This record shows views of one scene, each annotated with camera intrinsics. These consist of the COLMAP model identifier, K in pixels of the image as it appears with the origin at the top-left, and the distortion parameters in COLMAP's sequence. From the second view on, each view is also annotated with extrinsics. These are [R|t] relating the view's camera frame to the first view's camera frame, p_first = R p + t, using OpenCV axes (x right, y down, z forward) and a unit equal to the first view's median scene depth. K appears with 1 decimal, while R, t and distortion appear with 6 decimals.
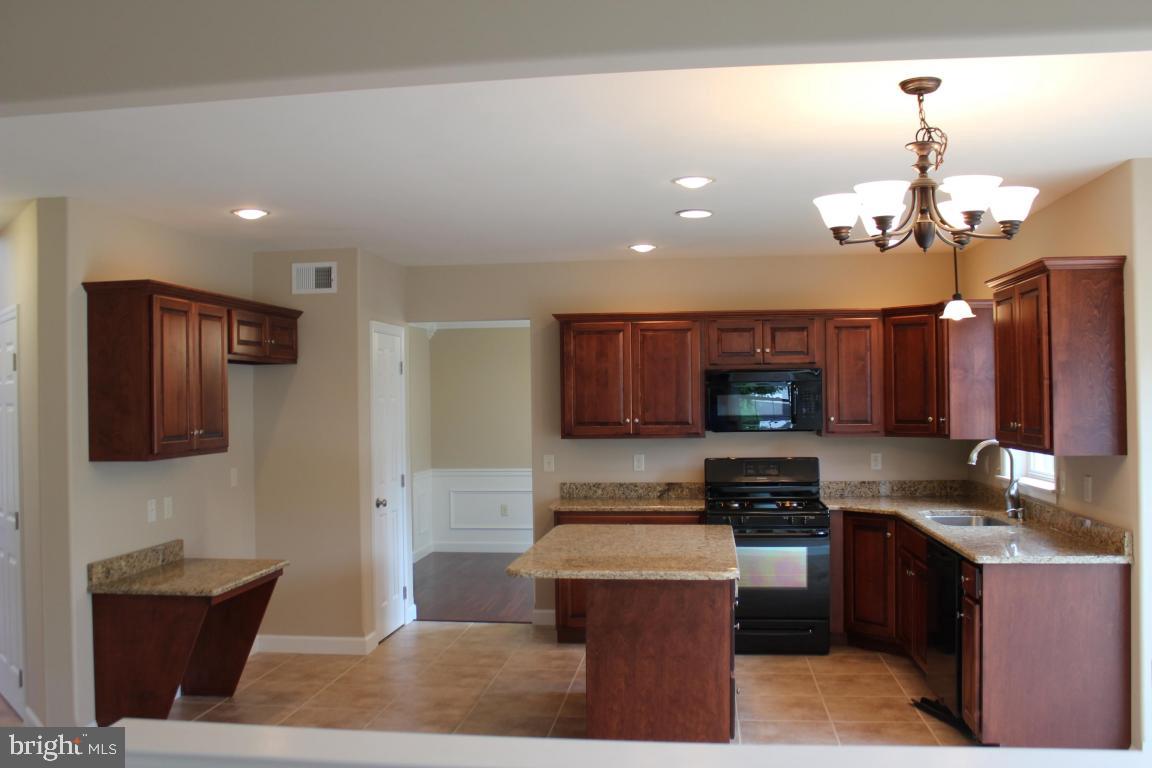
lens RADIAL K [[1041.0, 0, 558.7], [0, 1041.0, 388.8], [0, 0, 1]] dist [-0.142166, 0.127019]
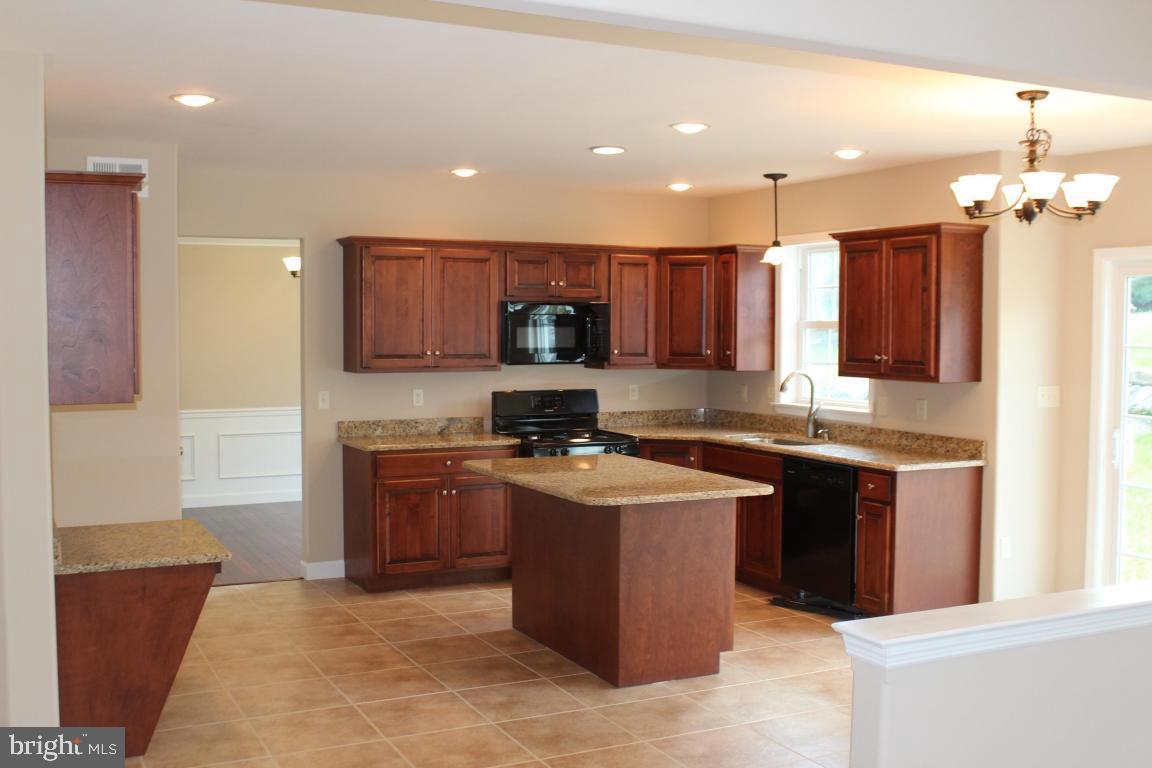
lens RADIAL K [[1197.0, 0, 556.9], [0, 1197.0, 382.0], [0, 0, 1]] dist [-0.146586, 0.419239]
pose [[0.833121, -0.012970, 0.552939, -0.465390], [-0.017402, 0.998615, 0.049645, 0.000860], [-0.552818, -0.050983, 0.831741, 0.031975]]
